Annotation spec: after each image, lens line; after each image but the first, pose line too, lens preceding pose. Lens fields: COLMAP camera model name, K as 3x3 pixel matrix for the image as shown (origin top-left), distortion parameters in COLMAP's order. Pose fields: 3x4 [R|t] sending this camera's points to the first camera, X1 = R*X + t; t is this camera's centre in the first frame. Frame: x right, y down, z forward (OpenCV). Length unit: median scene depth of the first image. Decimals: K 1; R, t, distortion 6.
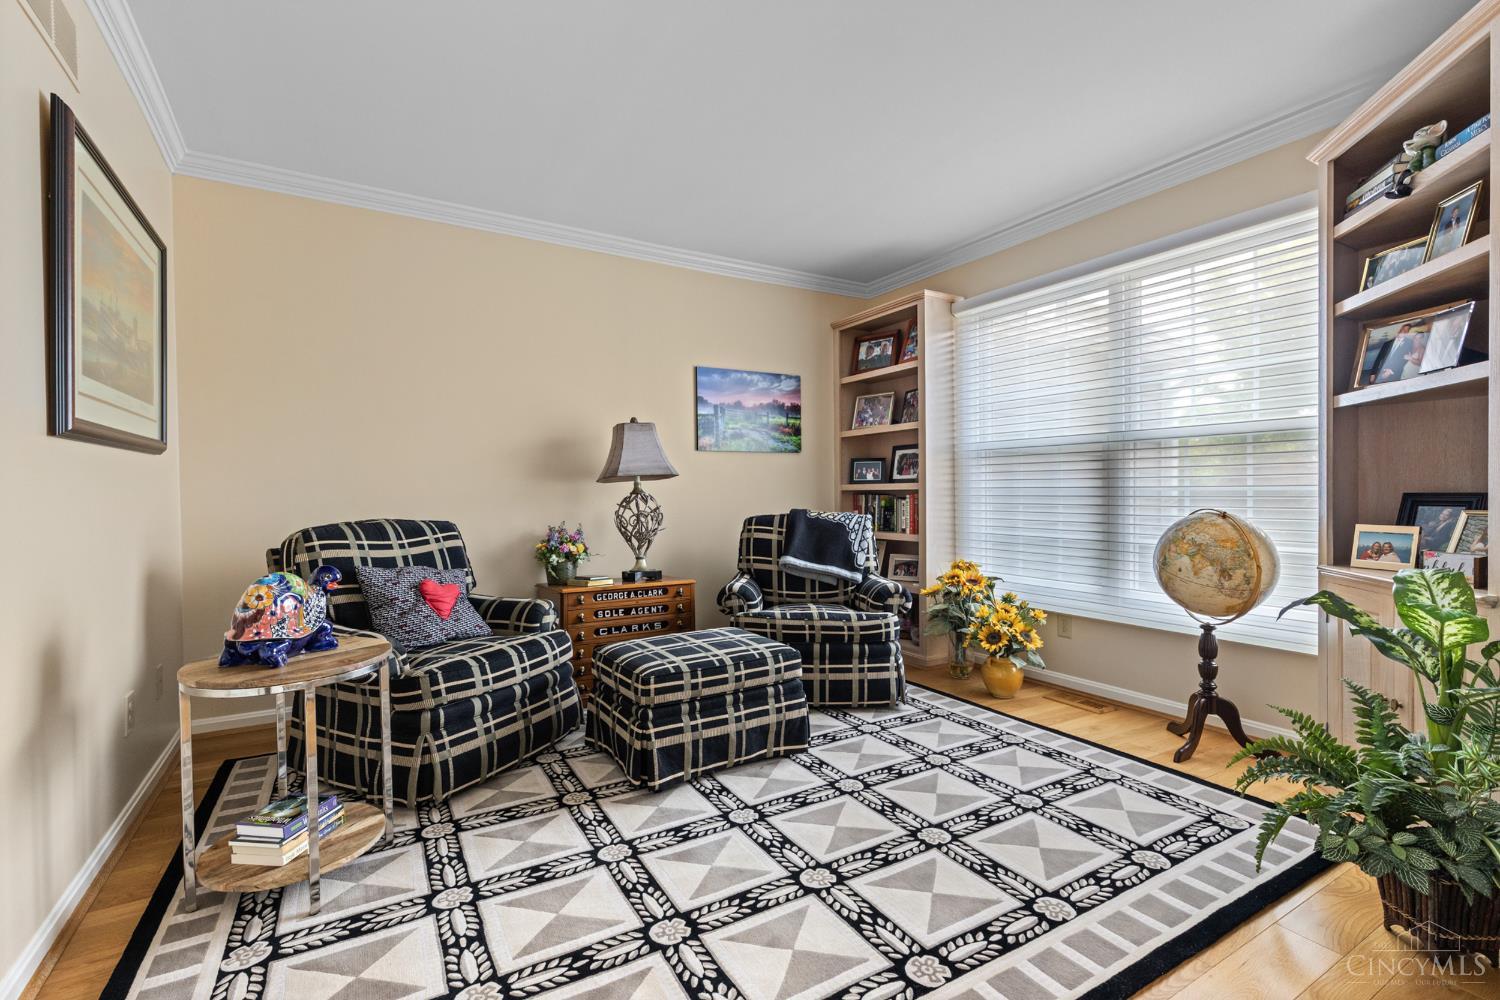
lens RADIAL K [[676.7, 0, 753.4], [0, 676.7, 495.3], [0, 0, 1]] dist [0.003102, 0.000390]
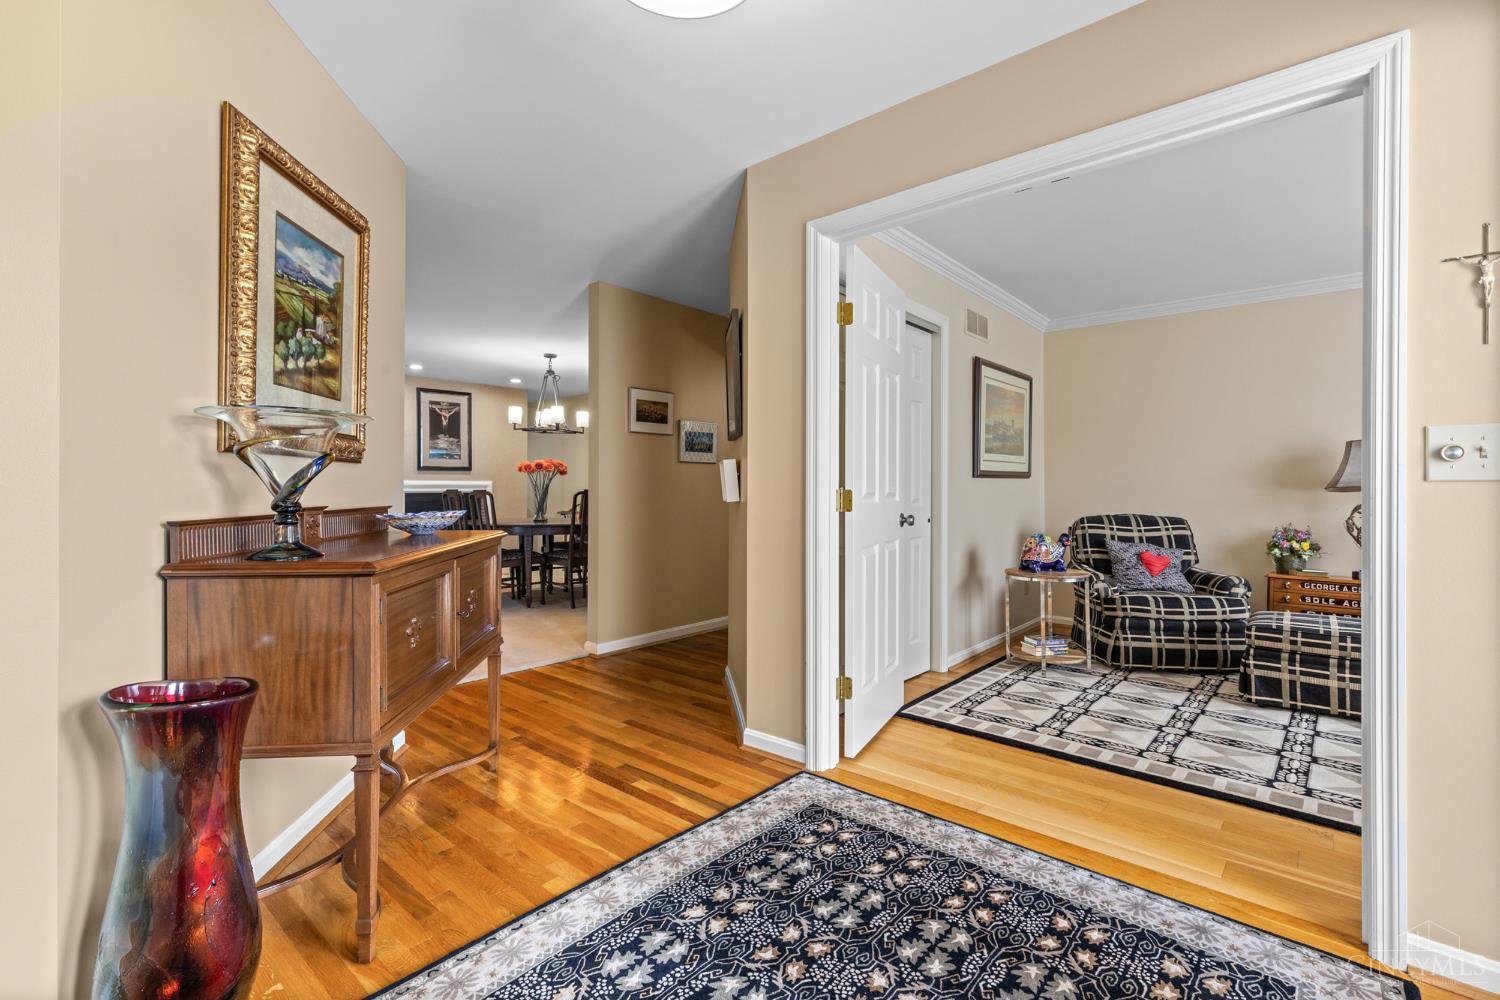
lens RADIAL K [[676.7, 0, 750.0], [0, 676.7, 489.4], [0, 0, 1]] dist [0.003102, 0.000390]
pose [[0.324290, 0.005636, -0.945941, 0.879796], [-0.010525, 0.999942, 0.002350, -0.023917], [0.945899, 0.009194, 0.324331, -0.520880]]
